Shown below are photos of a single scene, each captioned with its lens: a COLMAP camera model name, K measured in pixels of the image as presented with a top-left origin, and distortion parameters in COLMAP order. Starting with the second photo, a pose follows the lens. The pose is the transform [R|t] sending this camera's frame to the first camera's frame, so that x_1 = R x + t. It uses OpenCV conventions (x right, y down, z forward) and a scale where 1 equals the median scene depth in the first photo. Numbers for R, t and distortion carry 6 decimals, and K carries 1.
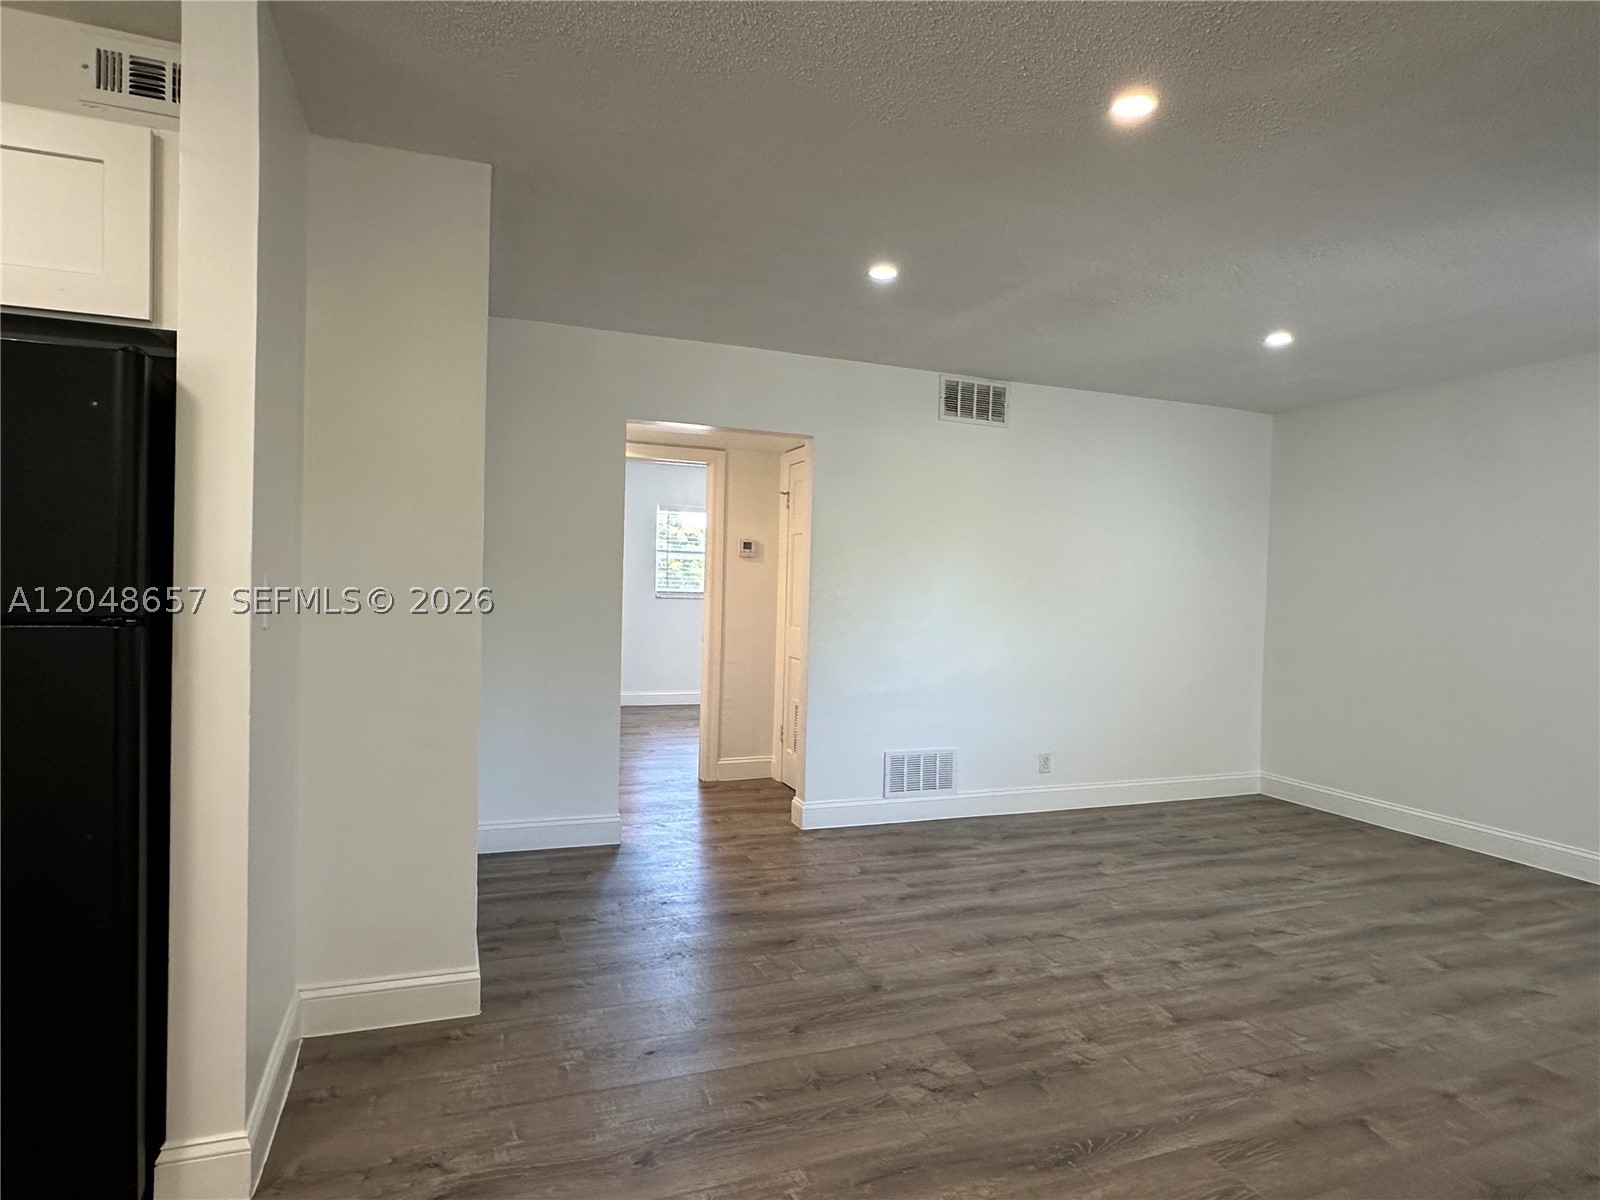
lens RADIAL K [[902.5, 0, 800.9], [0, 902.5, 599.9], [0, 0, 1]] dist [-0.006915, 0.004222]
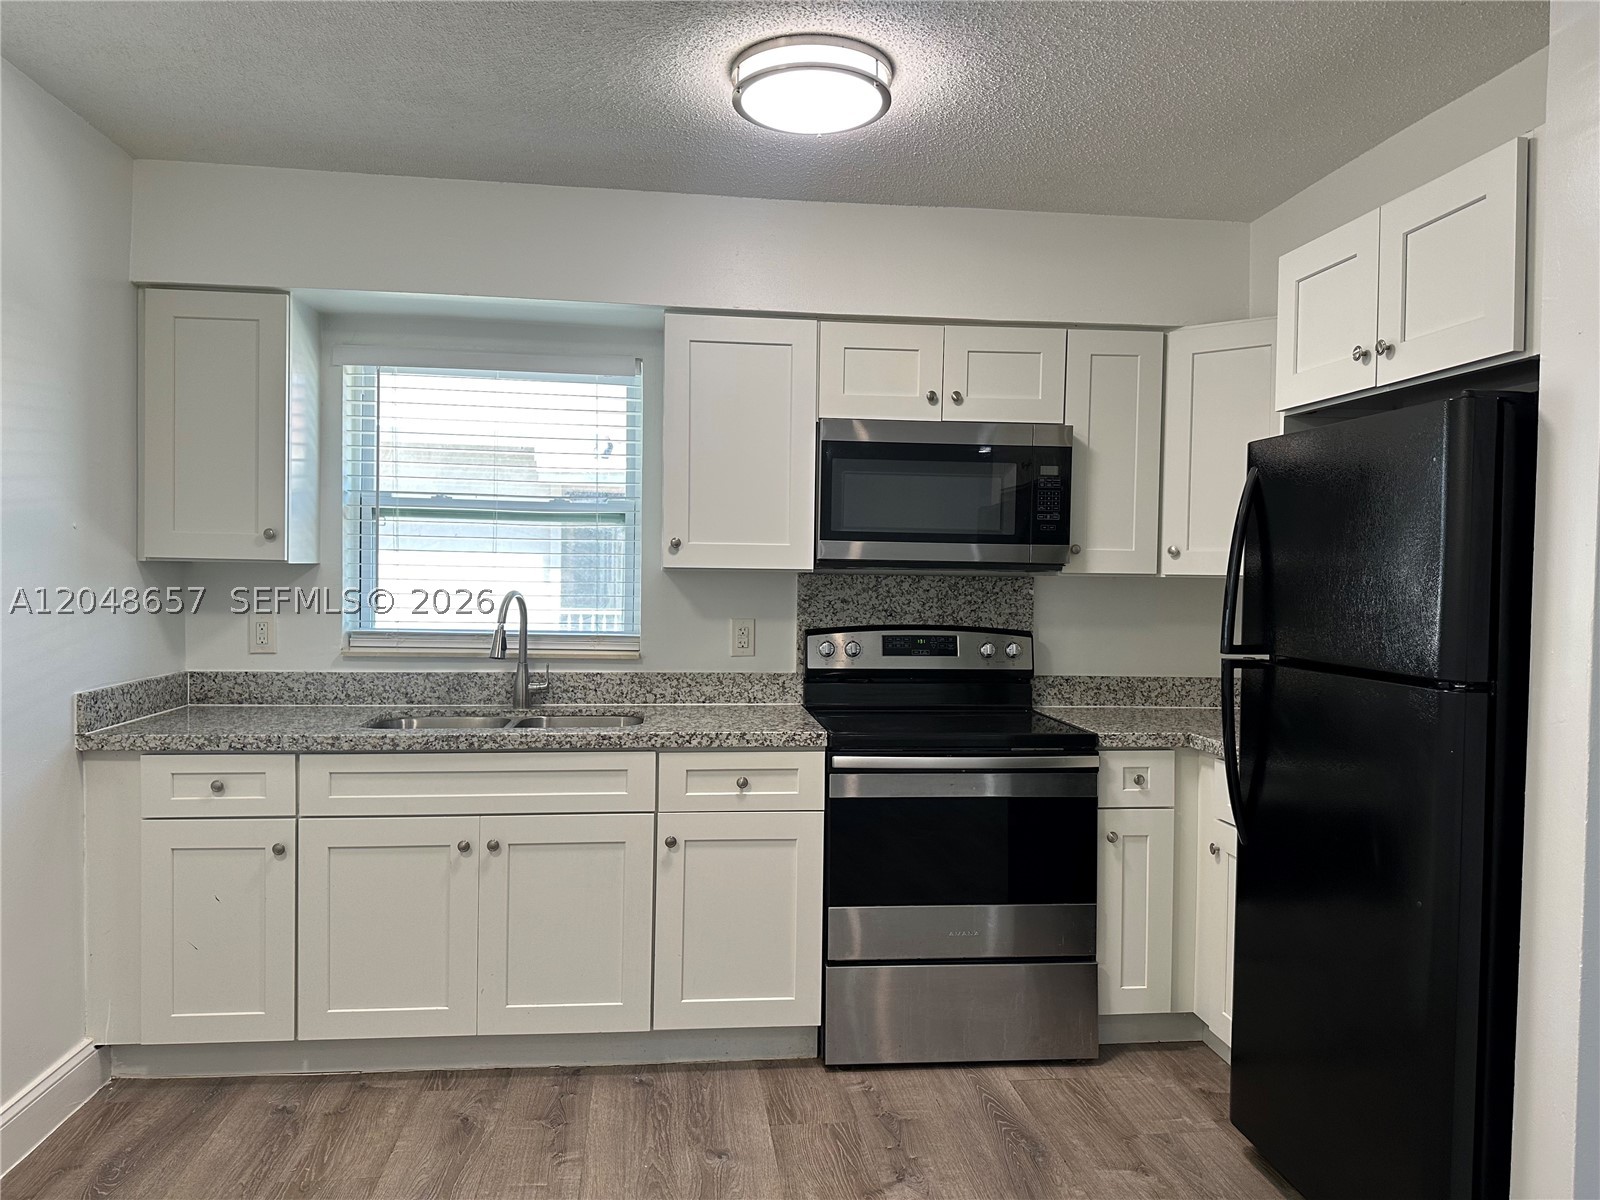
lens RADIAL K [[1118.2, 0, 793.6], [0, 1118.2, 602.6], [0, 0, 1]] dist [0.081738, -0.112304]
pose [[-0.251464, -0.007003, -0.967841, 0.268699], [-0.043356, 0.999052, 0.004036, -0.017998], [0.966895, 0.042977, -0.251529, 0.301453]]
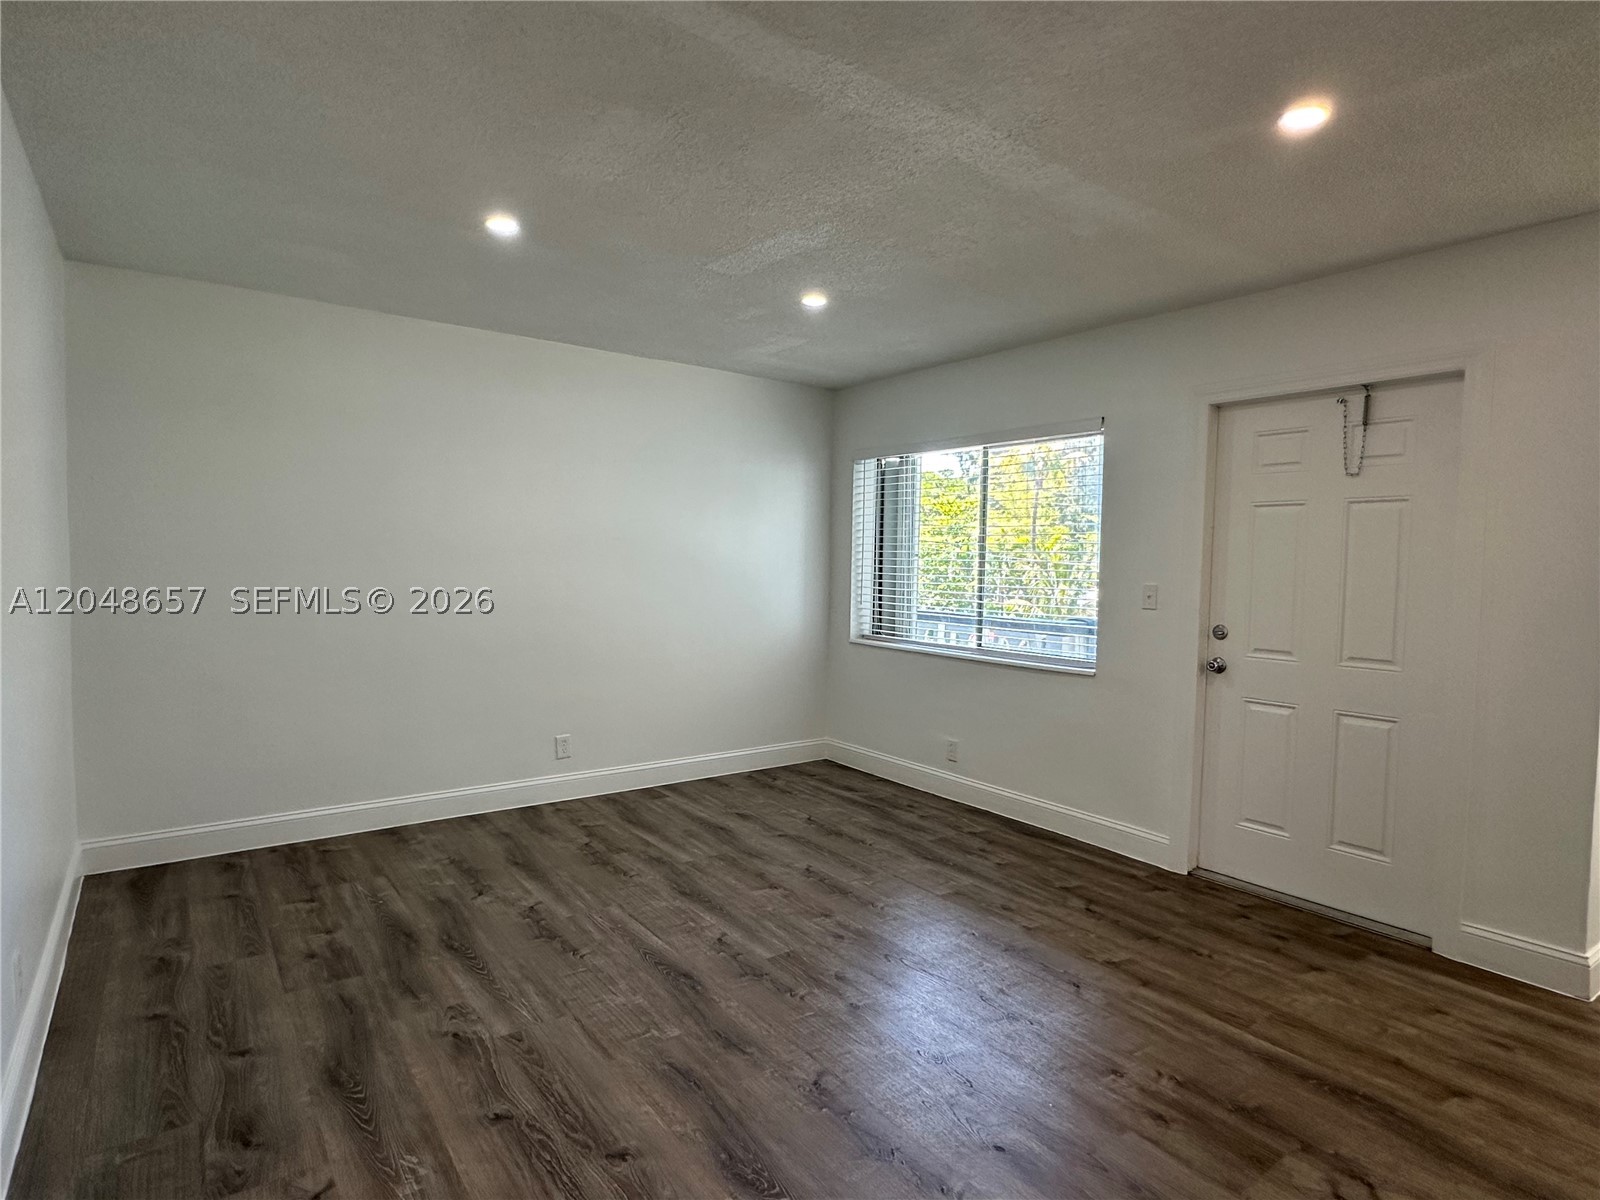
lens RADIAL K [[859.9, 0, 795.4], [0, 859.9, 602.4], [0, 0, 1]] dist [-0.006415, 0.002280]
pose [[-0.254858, -0.079914, 0.963671, -0.301804], [-0.005791, 0.996687, 0.081121, -0.044093], [-0.966961, 0.015094, -0.254477, 1.154813]]
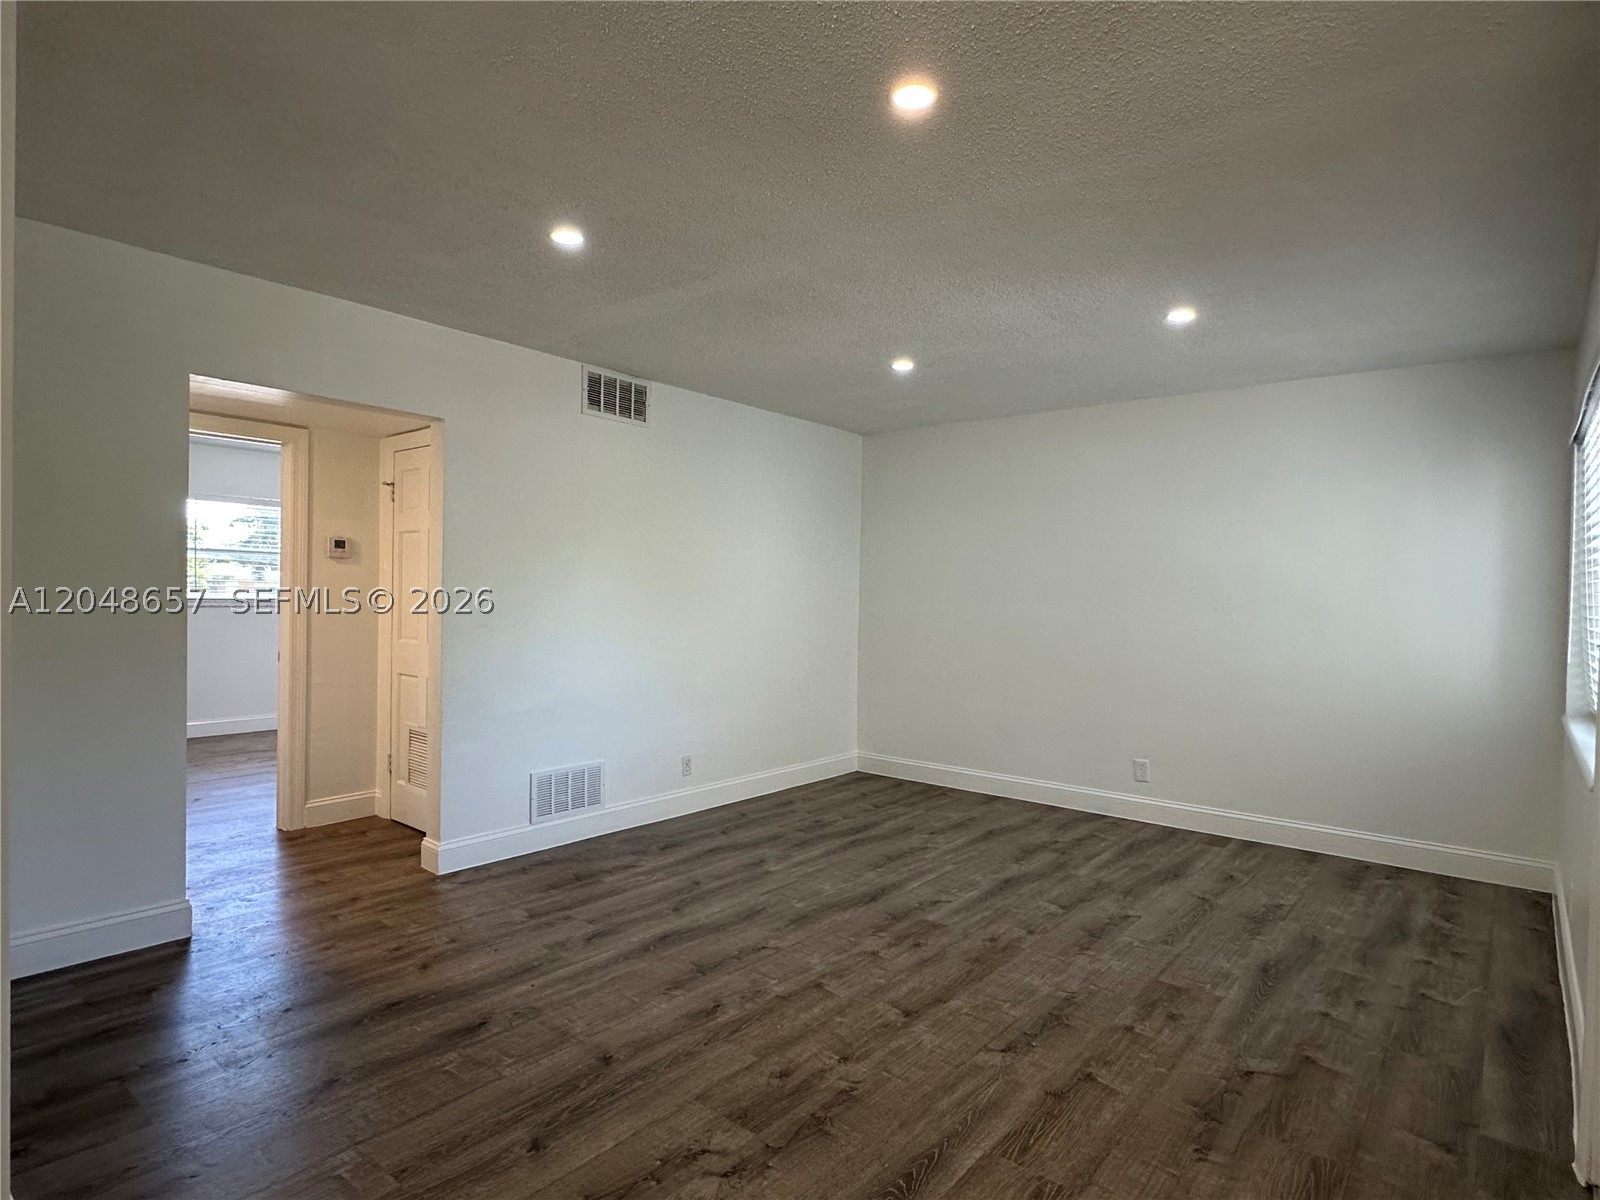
lens RADIAL K [[859.9, 0, 794.9], [0, 859.9, 599.8], [0, 0, 1]] dist [-0.006415, 0.002280]
pose [[0.877192, -0.016049, 0.479872, -0.122558], [0.015577, 0.999866, 0.004967, -0.009447], [-0.479888, 0.003118, 0.877324, 0.160737]]
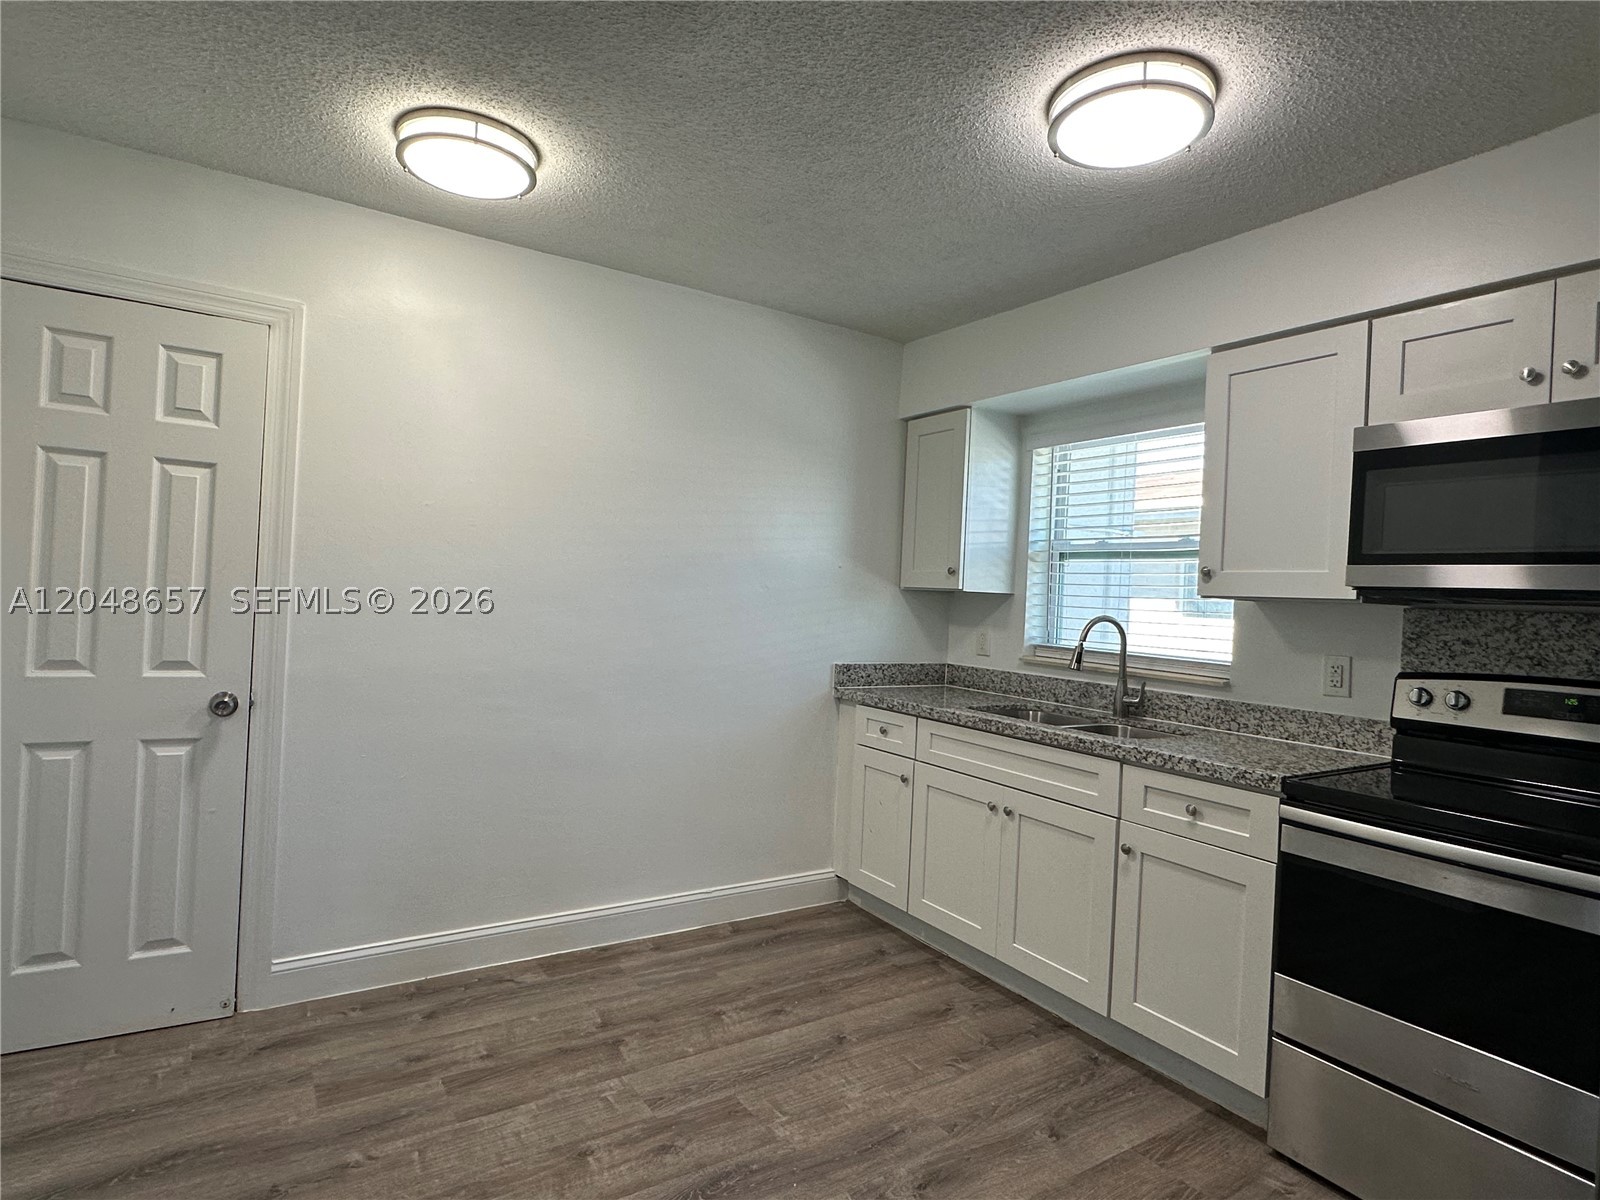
lens RADIAL K [[859.9, 0, 797.6], [0, 859.9, 602.1], [0, 0, 1]] dist [-0.006415, 0.002280]
pose [[-0.976575, -0.071963, -0.202787, -0.128443], [-0.078174, 0.996680, 0.022776, -0.023462], [0.200475, 0.038095, -0.978958, 0.632189]]
